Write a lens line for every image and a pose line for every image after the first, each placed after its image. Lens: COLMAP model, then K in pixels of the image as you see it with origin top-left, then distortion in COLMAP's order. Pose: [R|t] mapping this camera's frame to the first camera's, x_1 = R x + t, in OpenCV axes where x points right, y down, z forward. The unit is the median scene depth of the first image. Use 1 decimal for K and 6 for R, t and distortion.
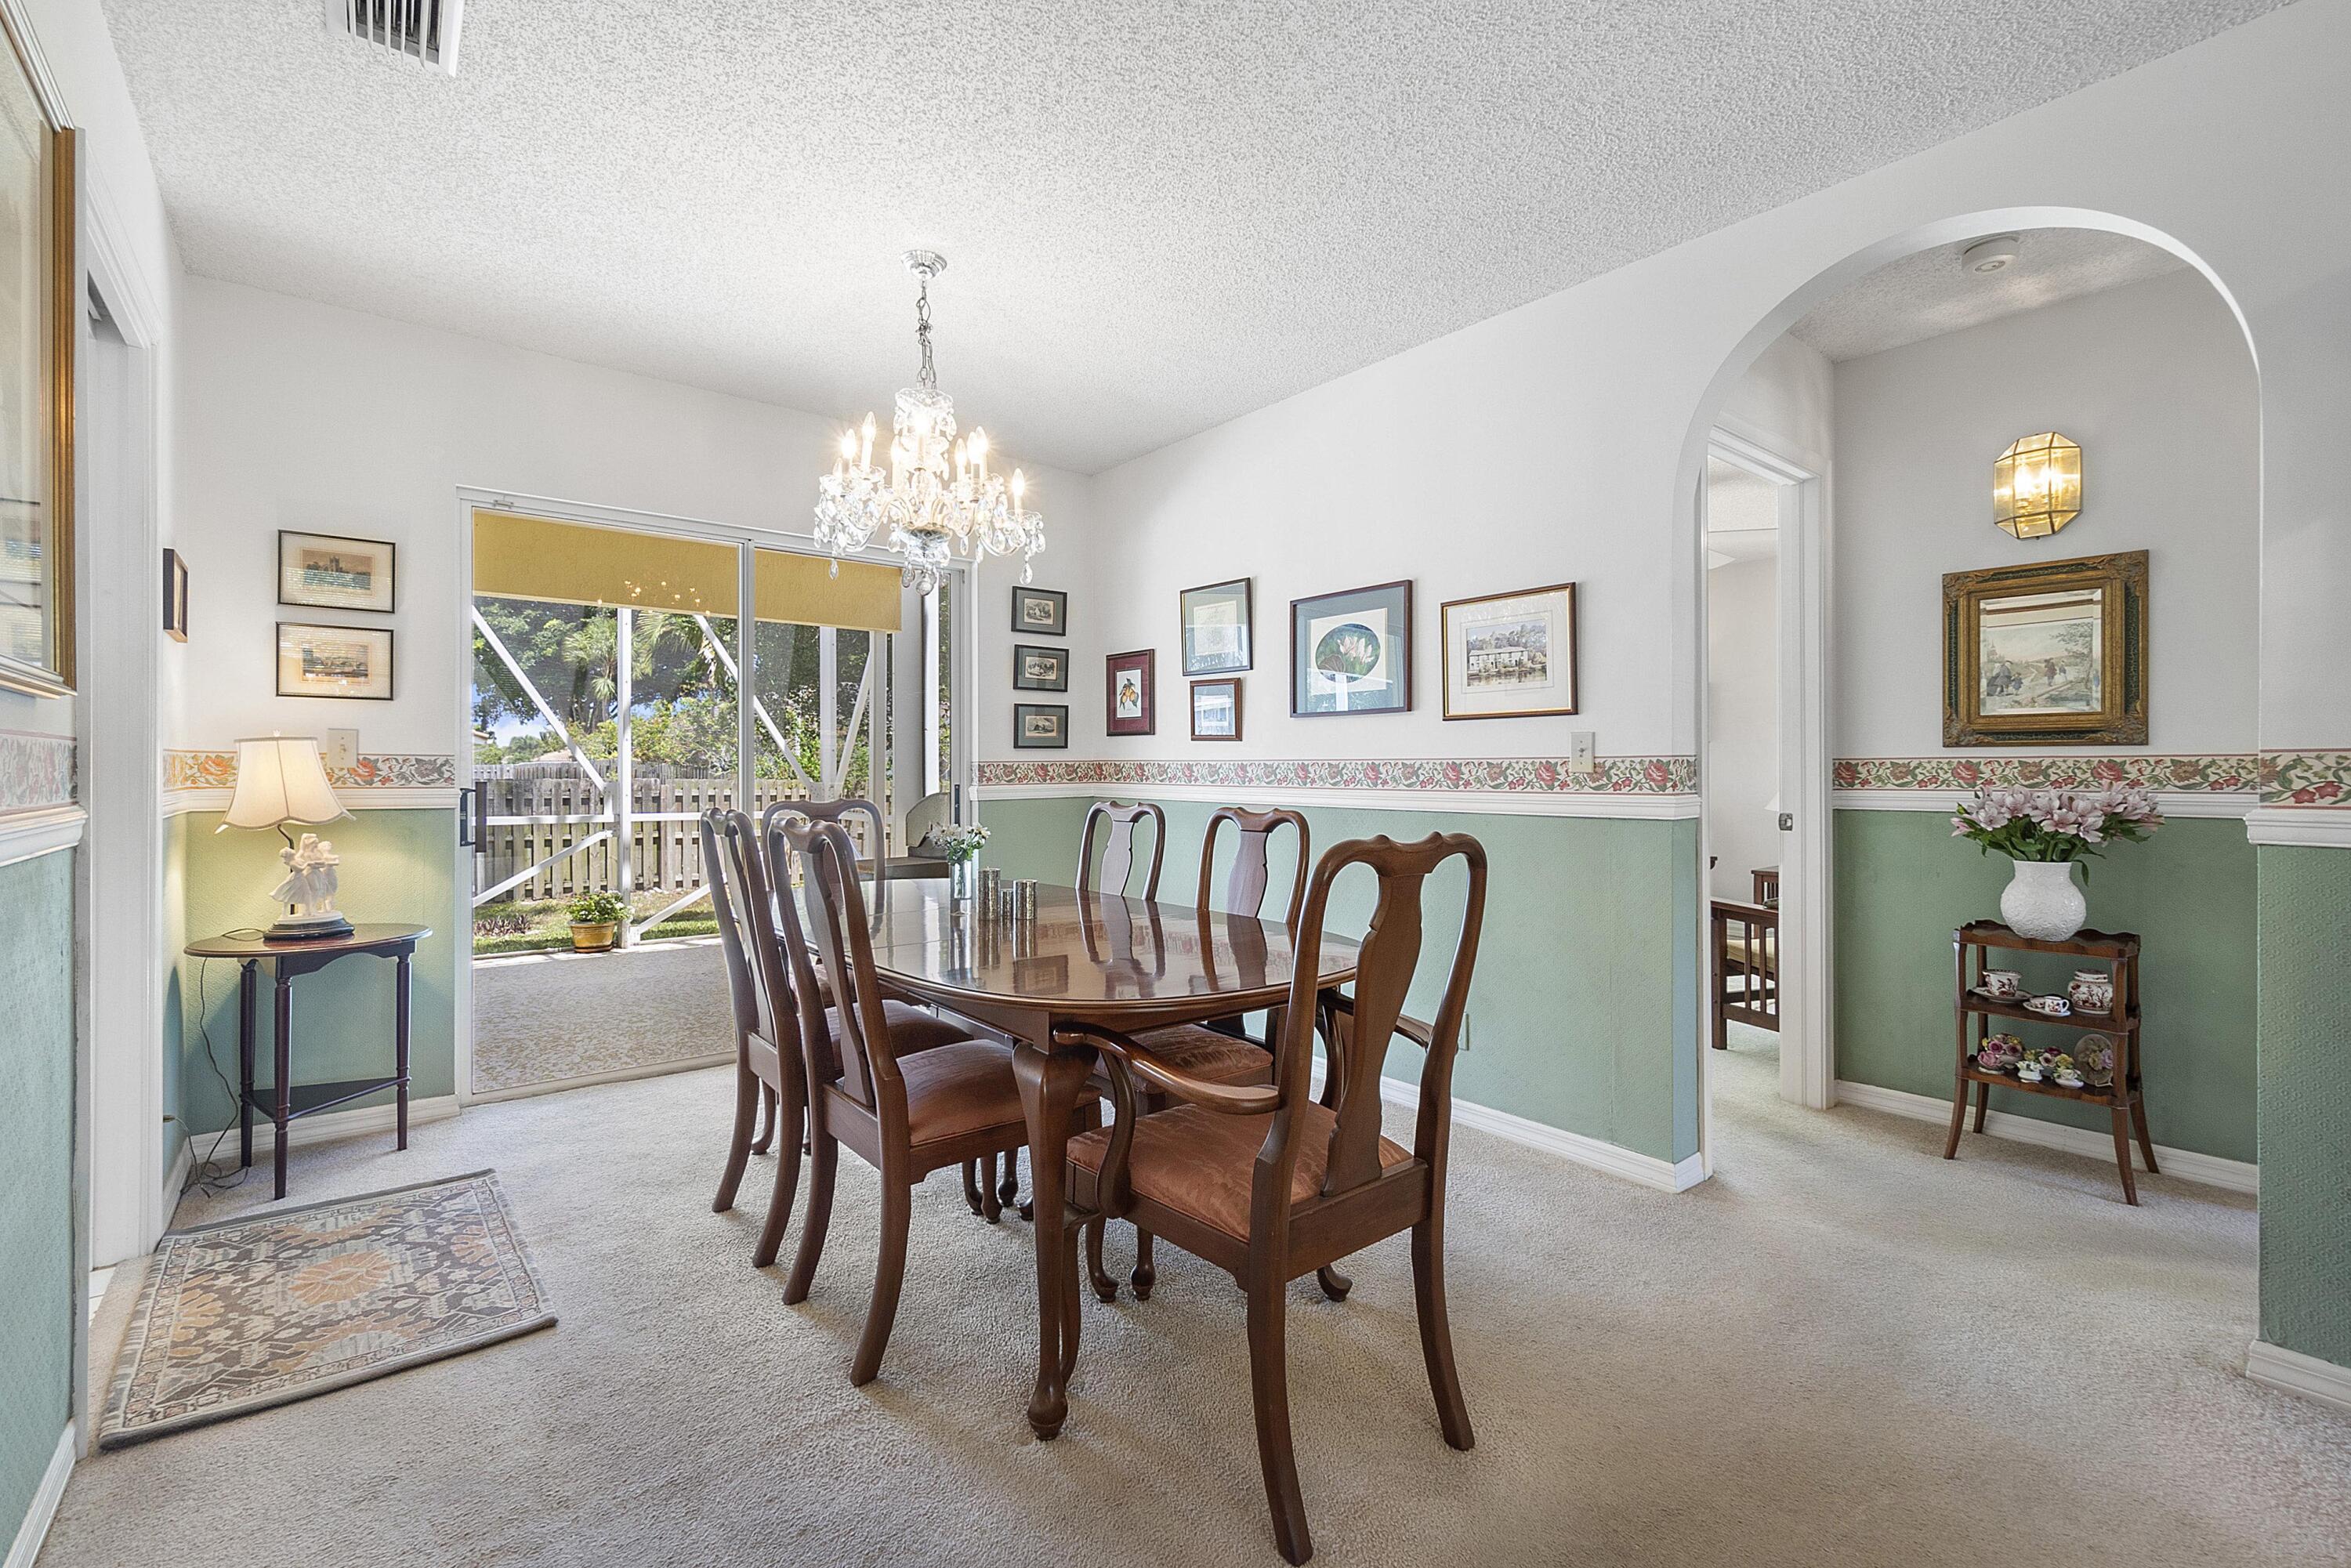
lens RADIAL K [[1012.2, 0, 1169.5], [0, 1012.2, 775.5], [0, 0, 1]] dist [0.000139, 0.000418]
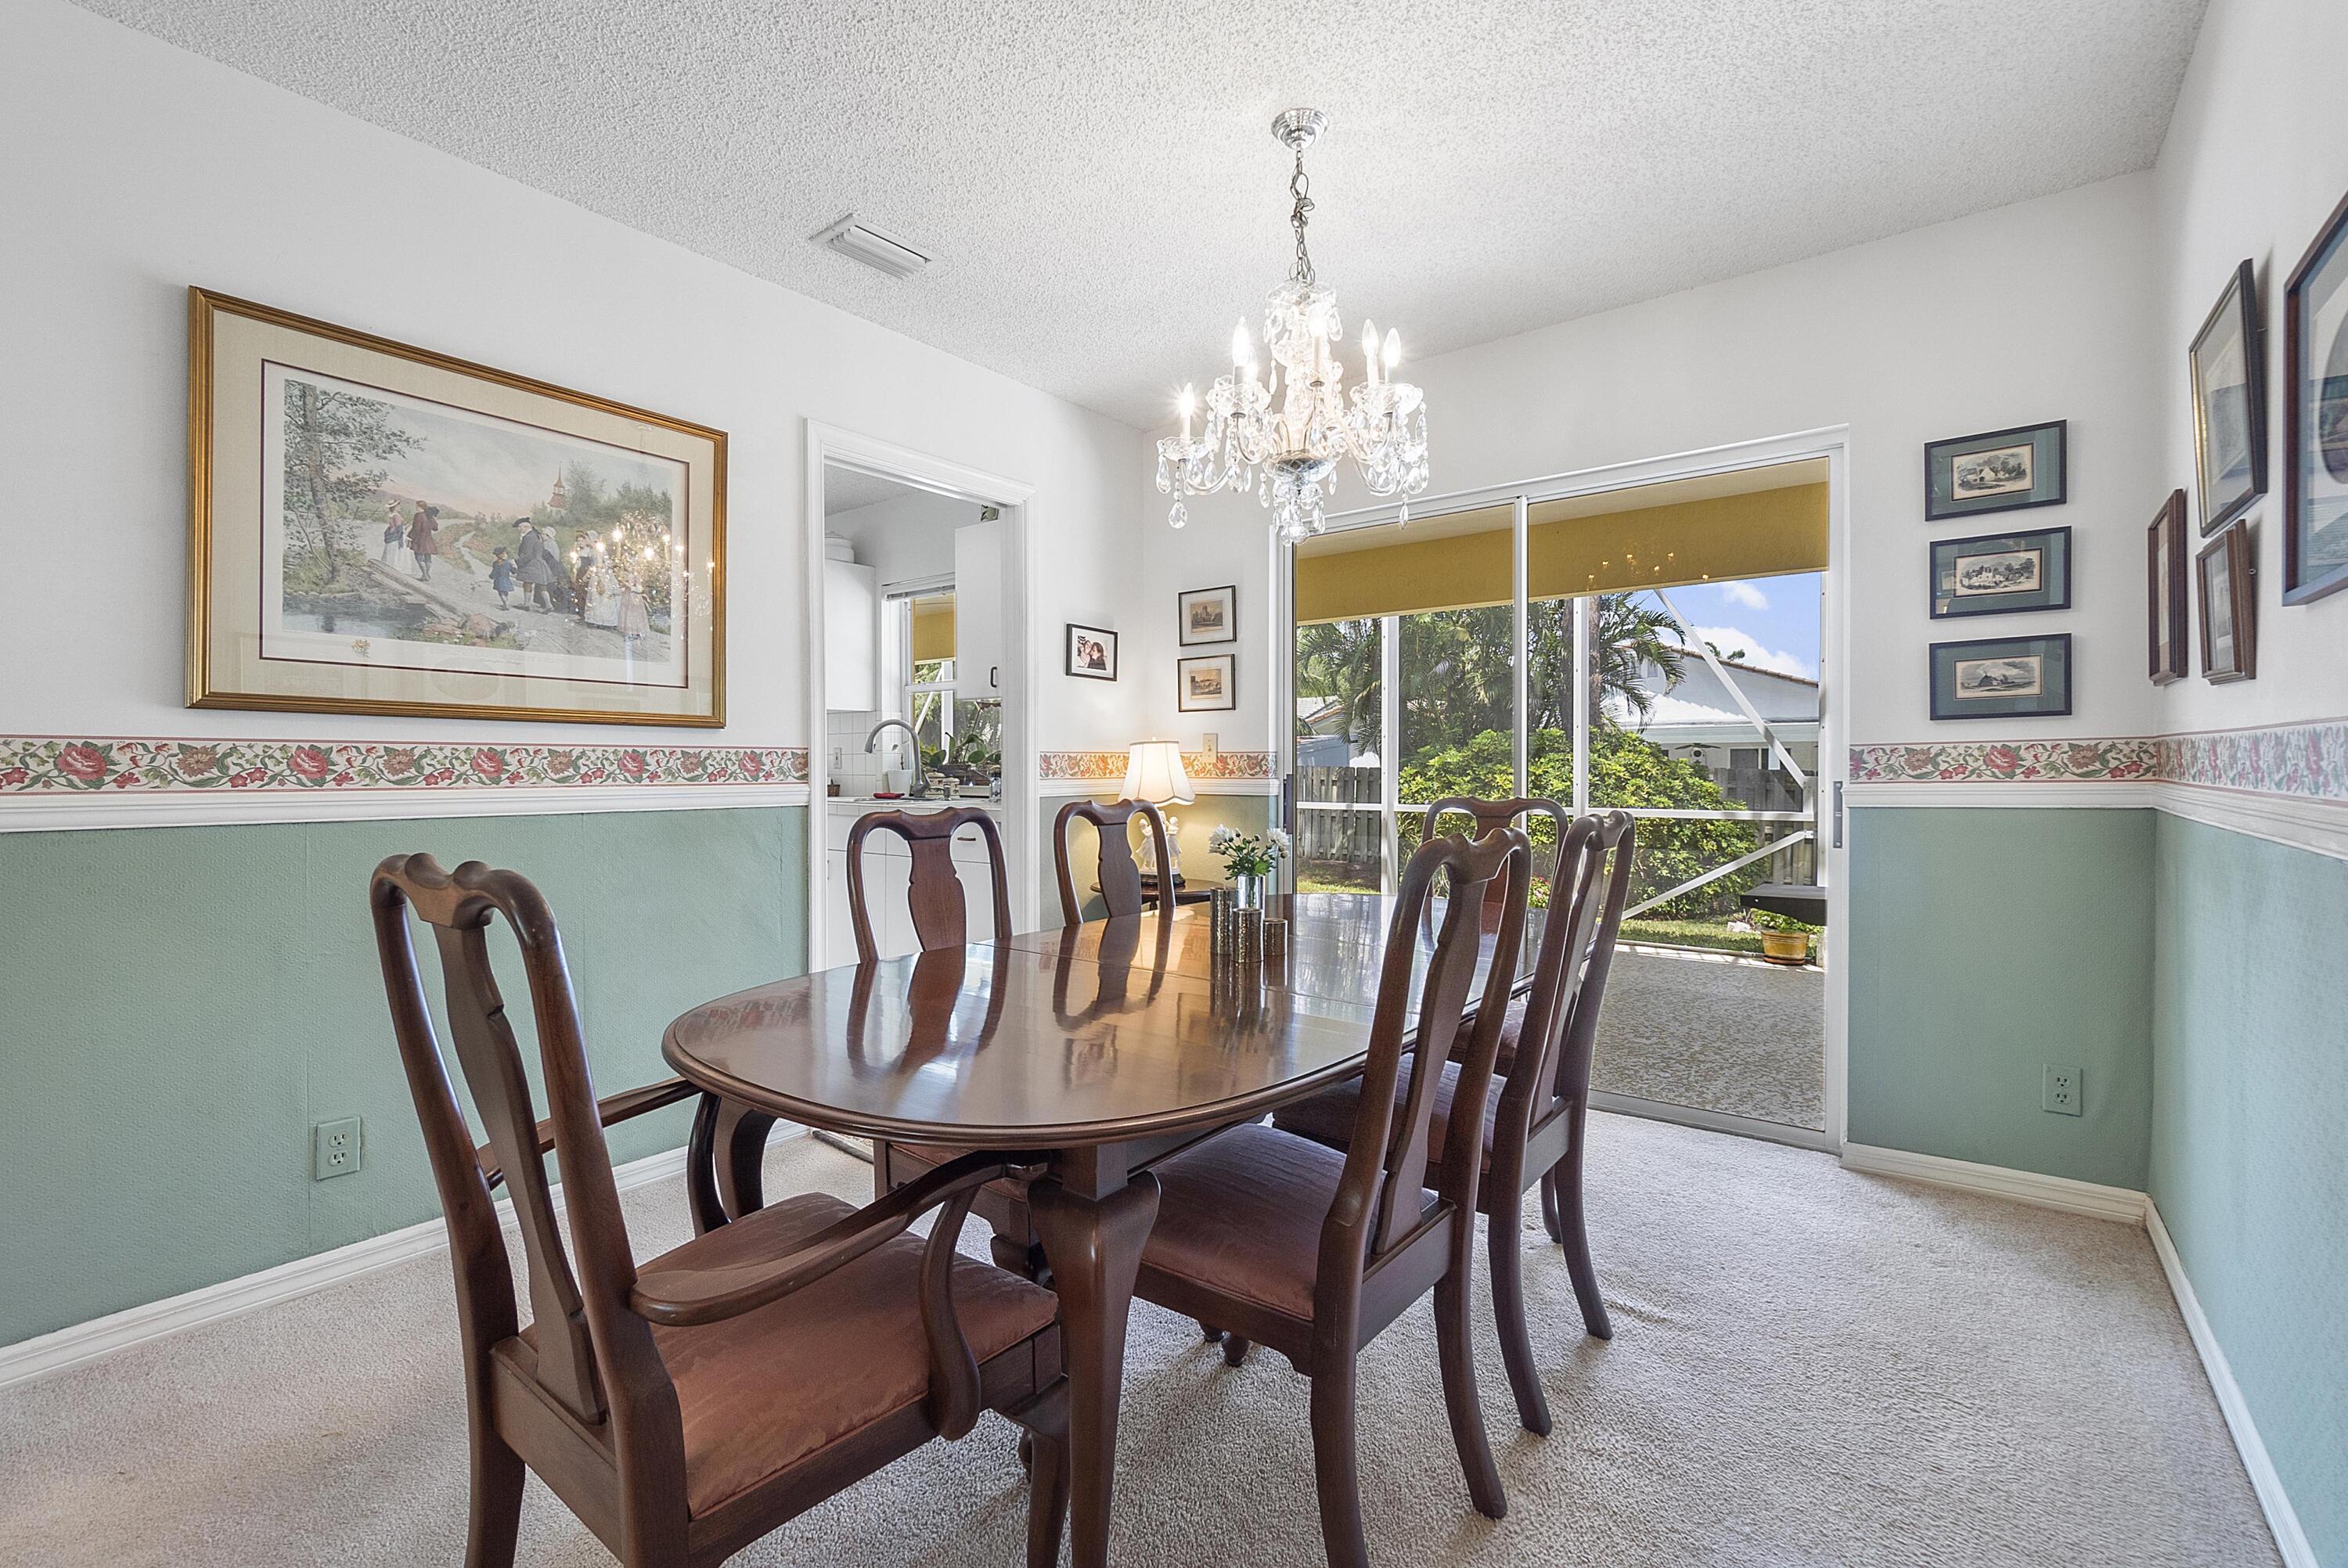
lens RADIAL K [[1010.8, 0, 1168.1], [0, 1010.8, 775.6], [0, 0, 1]] dist [0.000139, 0.000418]
pose [[0.227701, 0.005179, -0.973717, 0.331580], [0.000278, 0.999985, 0.005383, 0.001765], [0.973731, -0.001497, 0.227696, 0.458856]]
